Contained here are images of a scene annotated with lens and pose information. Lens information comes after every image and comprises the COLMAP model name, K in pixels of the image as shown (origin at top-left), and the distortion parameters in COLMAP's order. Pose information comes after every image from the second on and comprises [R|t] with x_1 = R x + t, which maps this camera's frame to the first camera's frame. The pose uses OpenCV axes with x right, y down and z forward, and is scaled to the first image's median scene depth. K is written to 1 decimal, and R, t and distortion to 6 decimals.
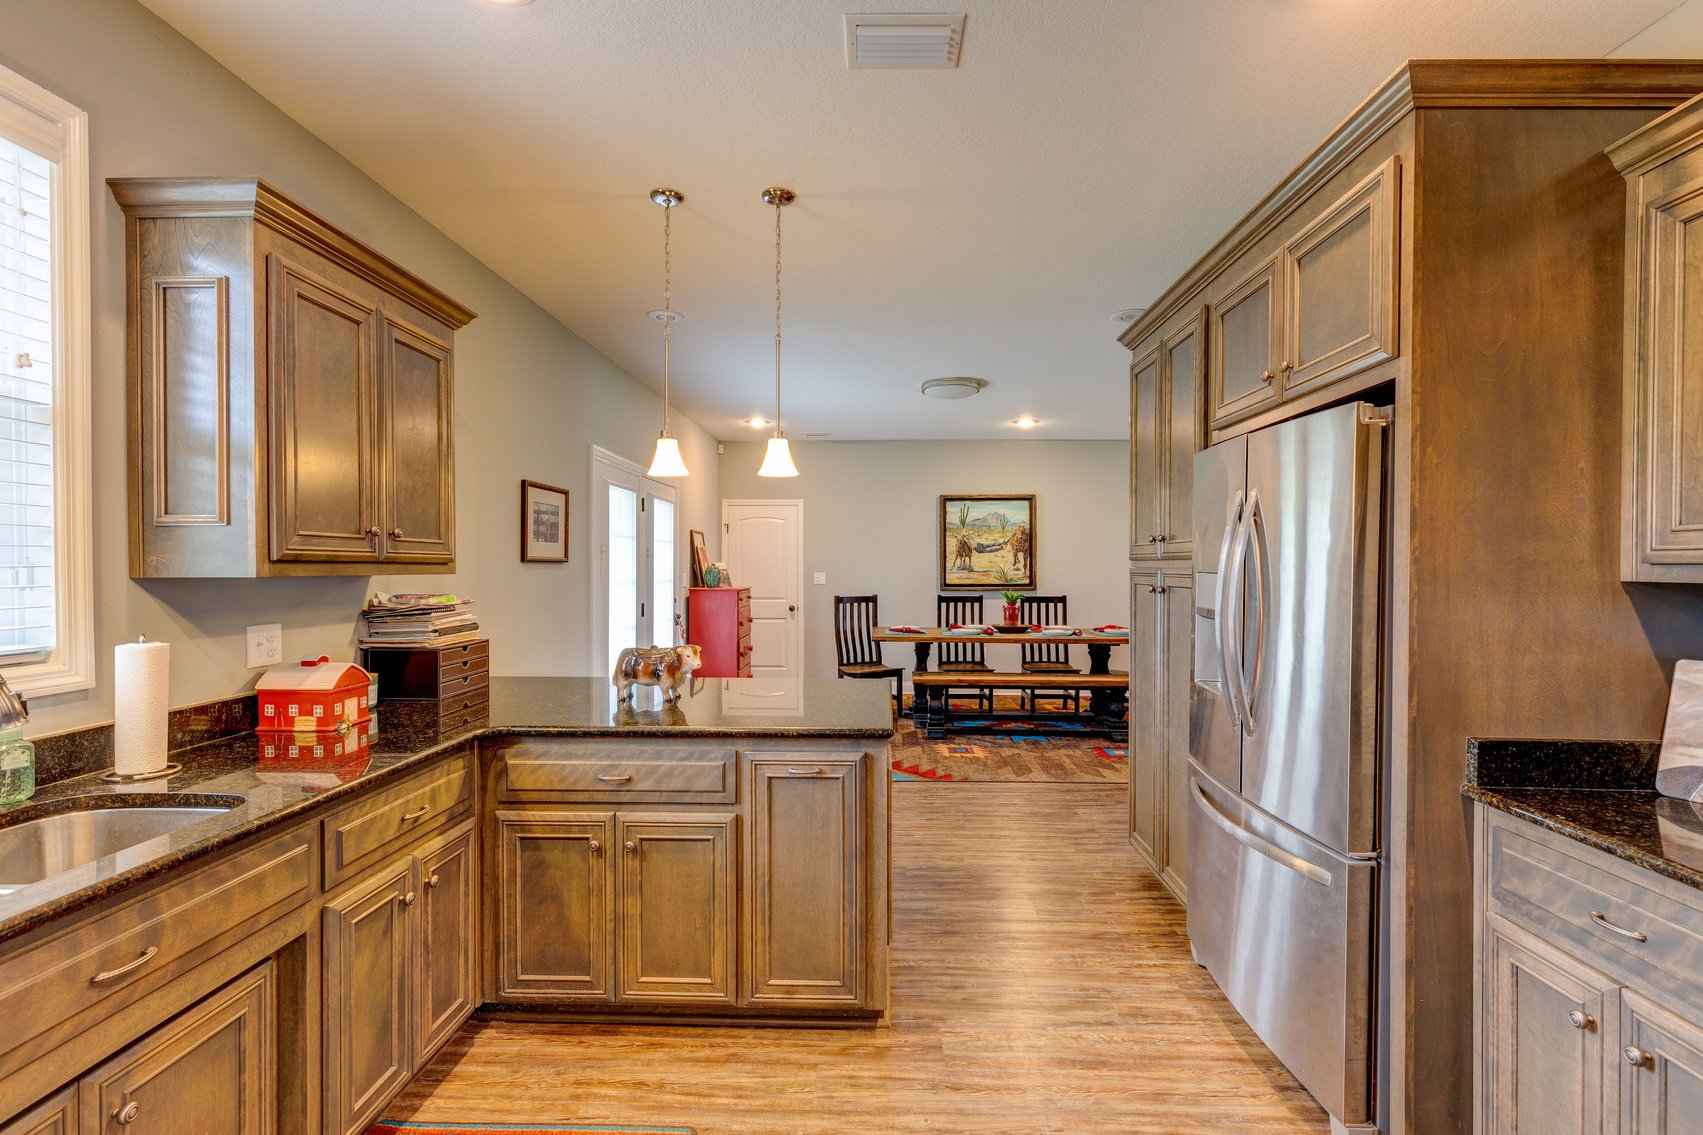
lens RADIAL K [[765.9, 0, 860.7], [0, 765.9, 570.0], [0, 0, 1]] dist [0.008319, -0.002067]
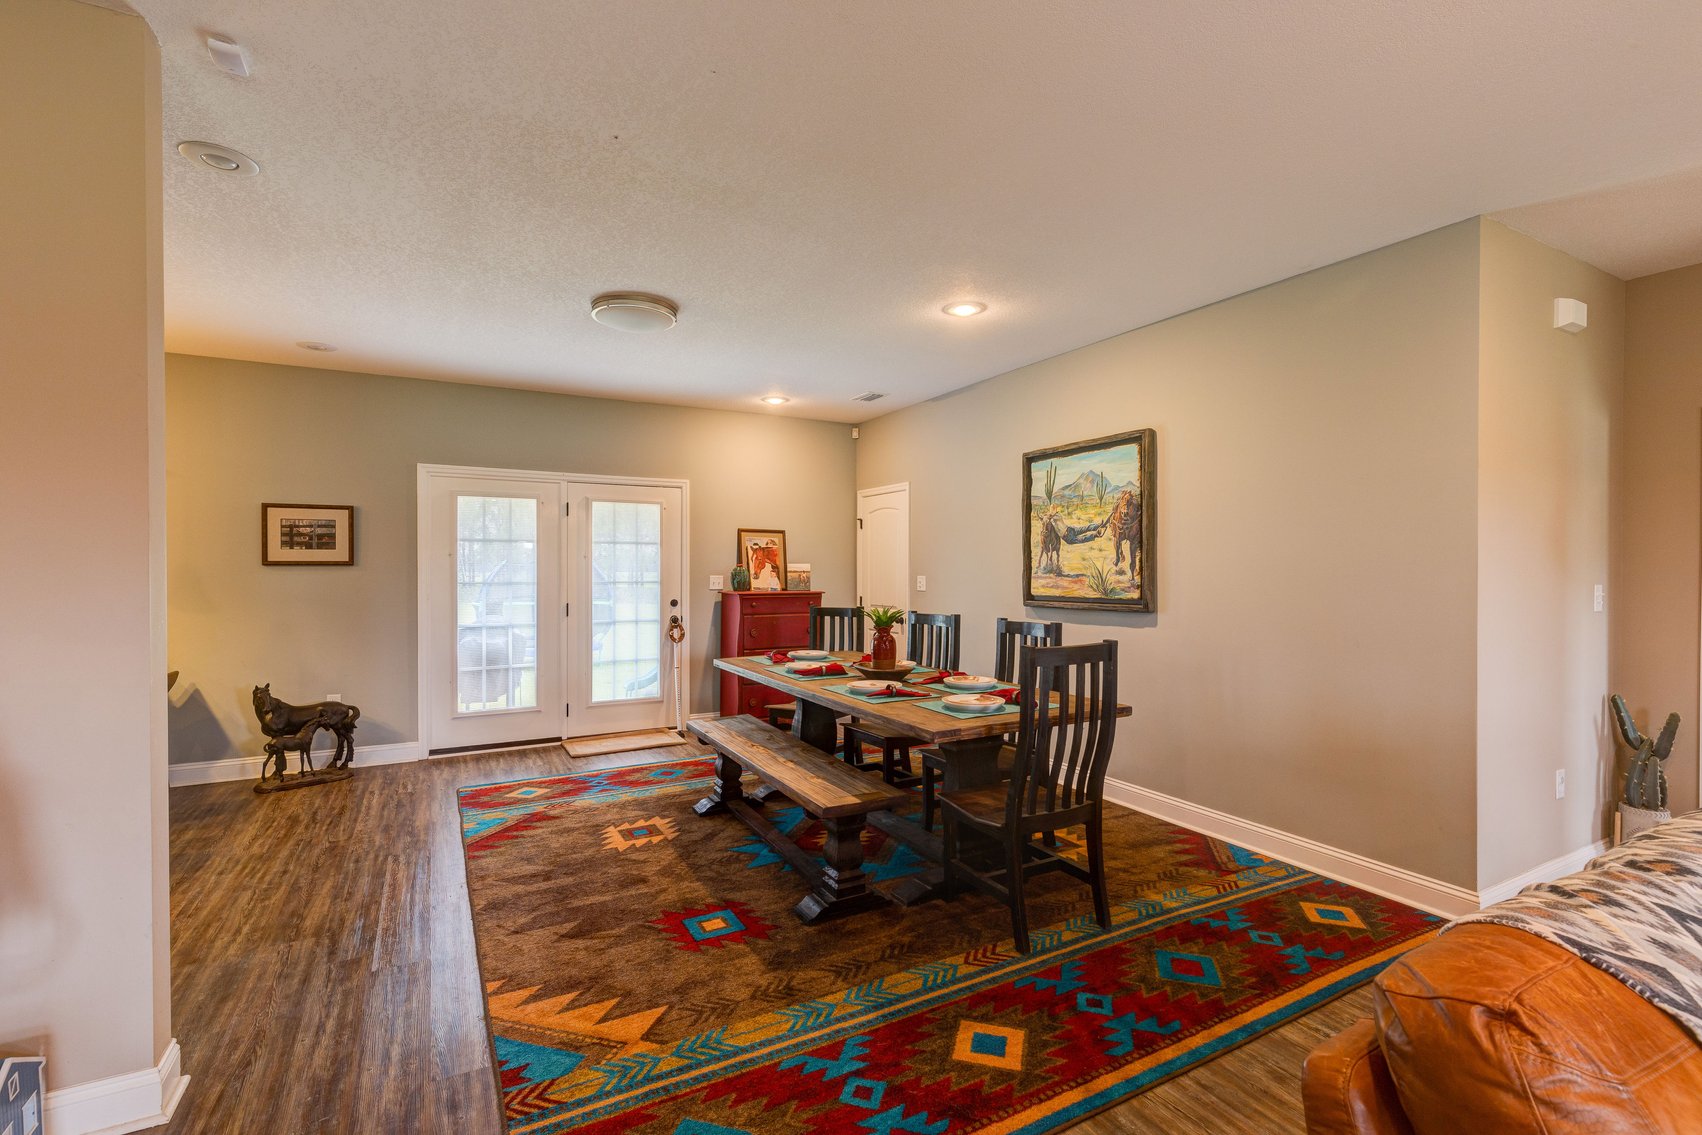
lens RADIAL K [[765.4, 0, 859.1], [0, 765.4, 572.2], [0, 0, 1]] dist [0.008319, -0.002067]
pose [[0.514116, 0.002072, -0.857718, 0.733216], [-0.002216, 0.999997, 0.001088, -0.001291], [0.857718, 0.001341, 0.514119, 0.721530]]
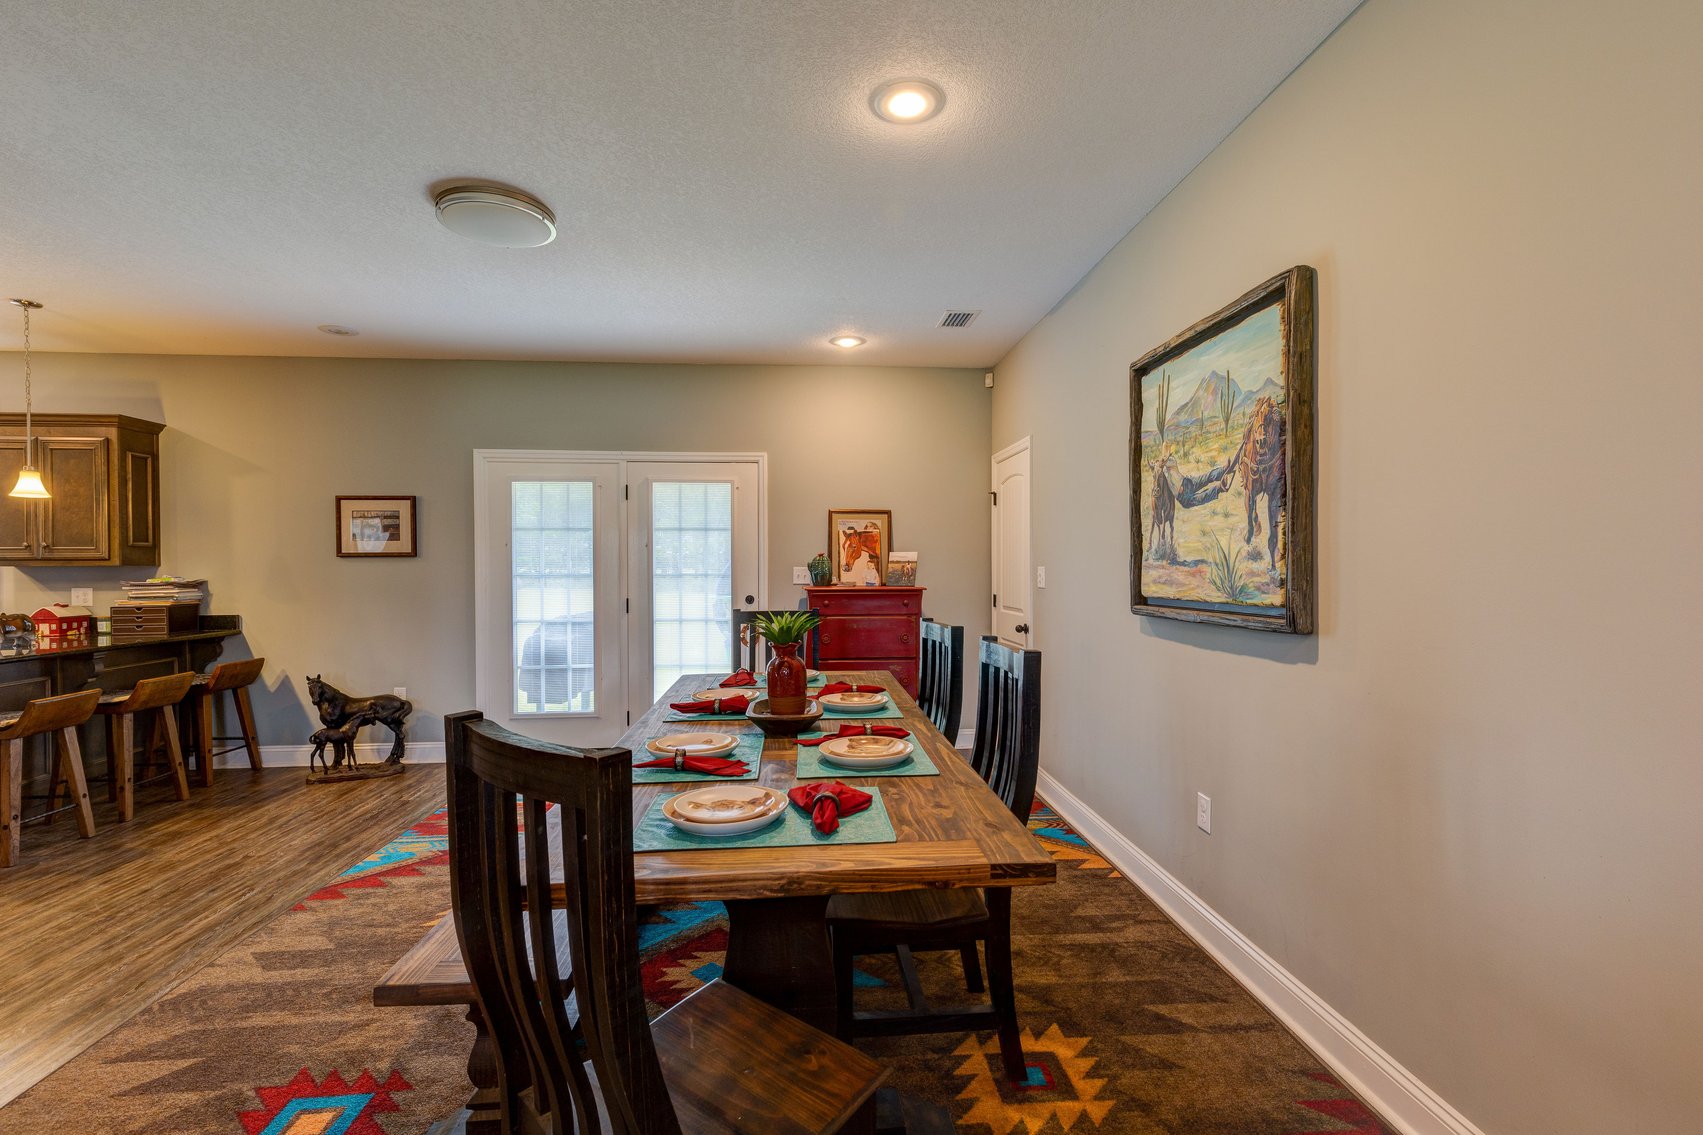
lens RADIAL K [[765.9, 0, 858.2], [0, 765.9, 570.6], [0, 0, 1]] dist [0.008319, -0.002067]
pose [[0.114562, 0.005662, -0.993400, 0.601463], [0.001231, 0.999982, 0.005841, 0.003853], [0.993415, -0.001893, 0.114553, 1.051063]]
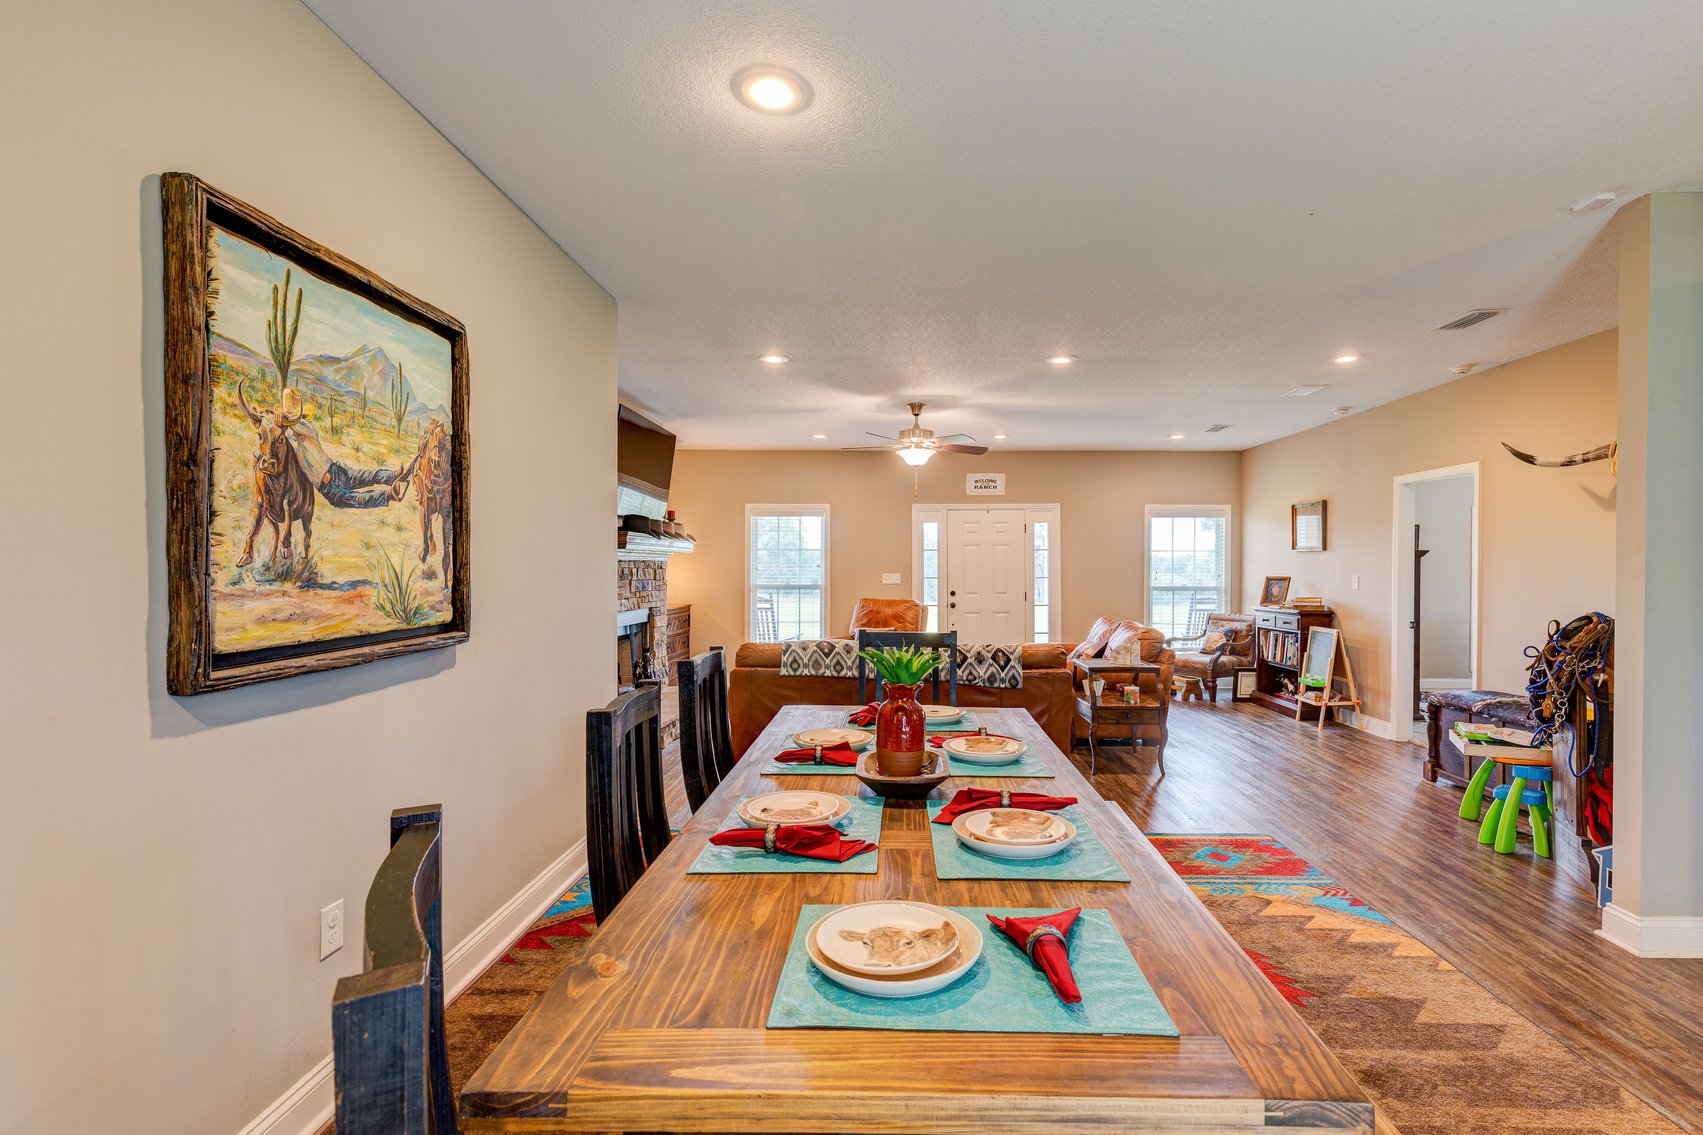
lens RADIAL K [[797.2, 0, 890.4], [0, 797.2, 572.9], [0, 0, 1]] dist [0.002698, -0.001076]
pose [[-0.020421, -0.012895, 0.999708, -0.116950], [0.000399, 0.999917, 0.012906, -0.006479], [-0.999791, 0.000662, -0.020415, 1.071498]]
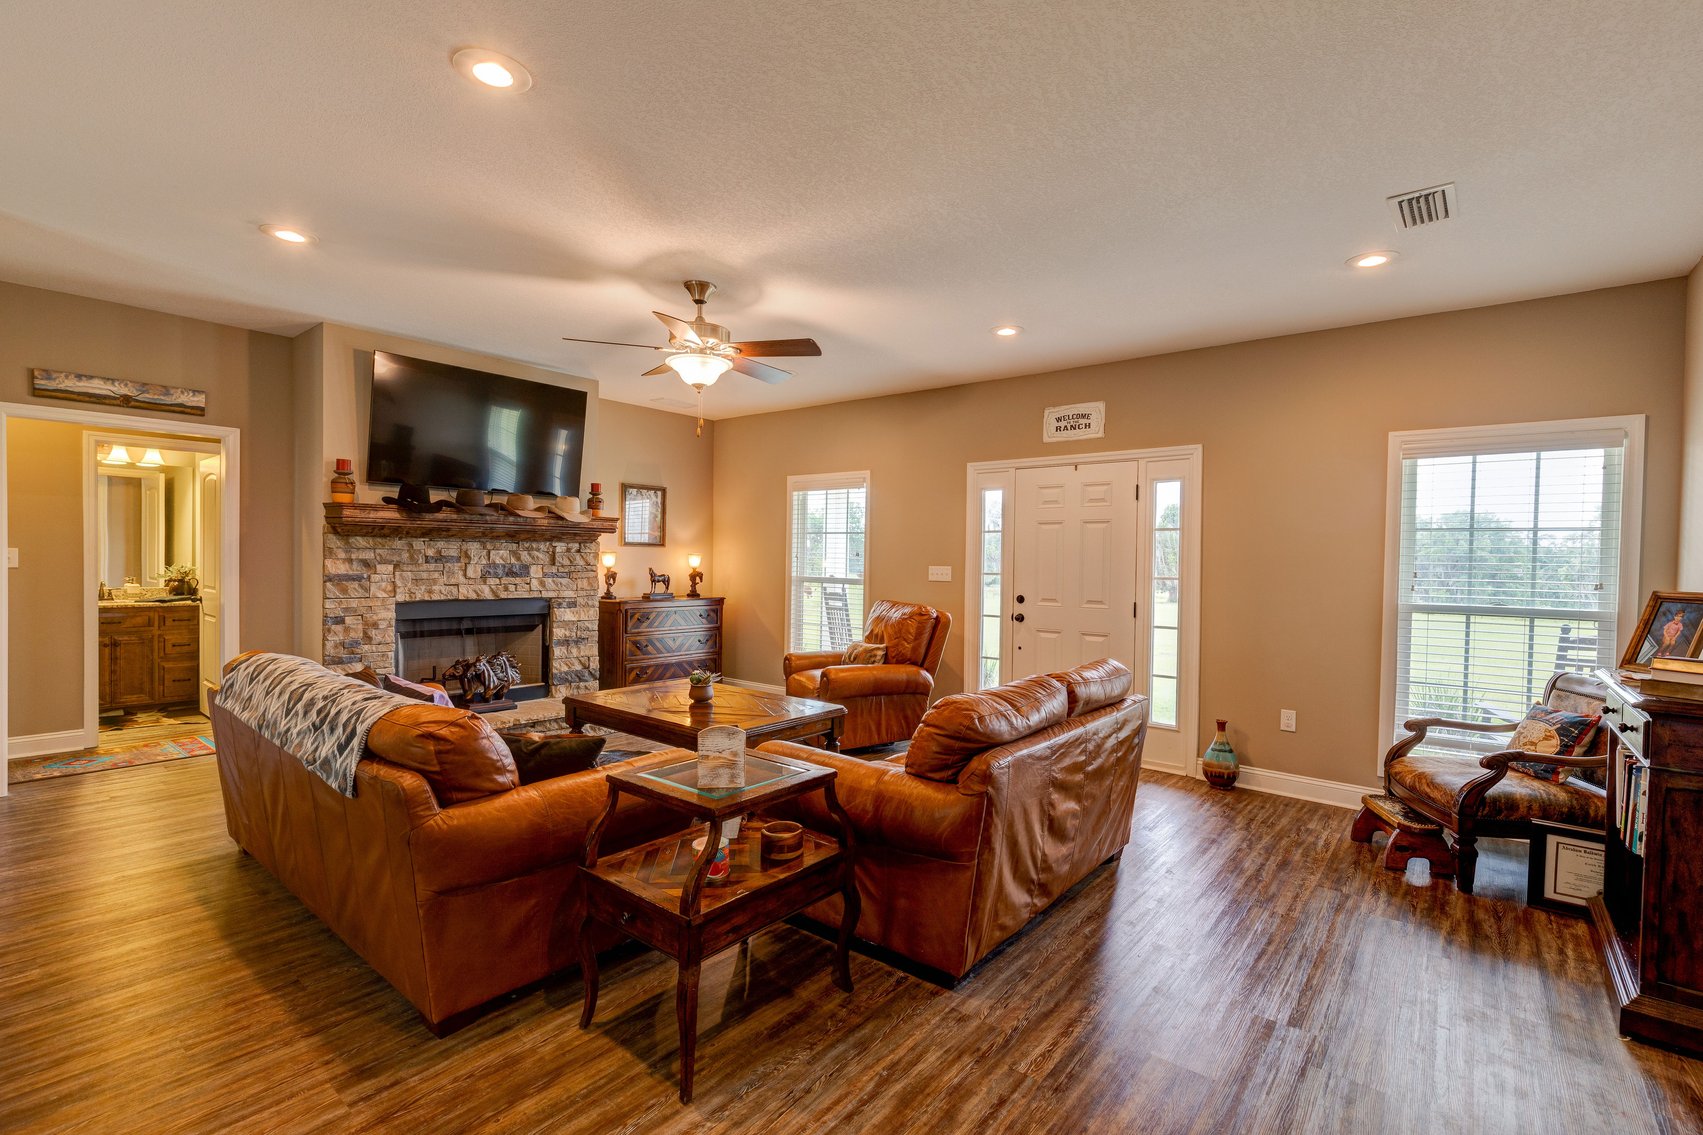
lens RADIAL K [[765.9, 0, 860.2], [0, 765.9, 568.2], [0, 0, 1]] dist [0.008319, -0.002067]
pose [[0.607896, -0.006389, 0.793991, 0.509440], [-0.012705, 0.999761, 0.017773, 0.000613], [-0.793915, -0.020892, 0.607670, 0.538998]]
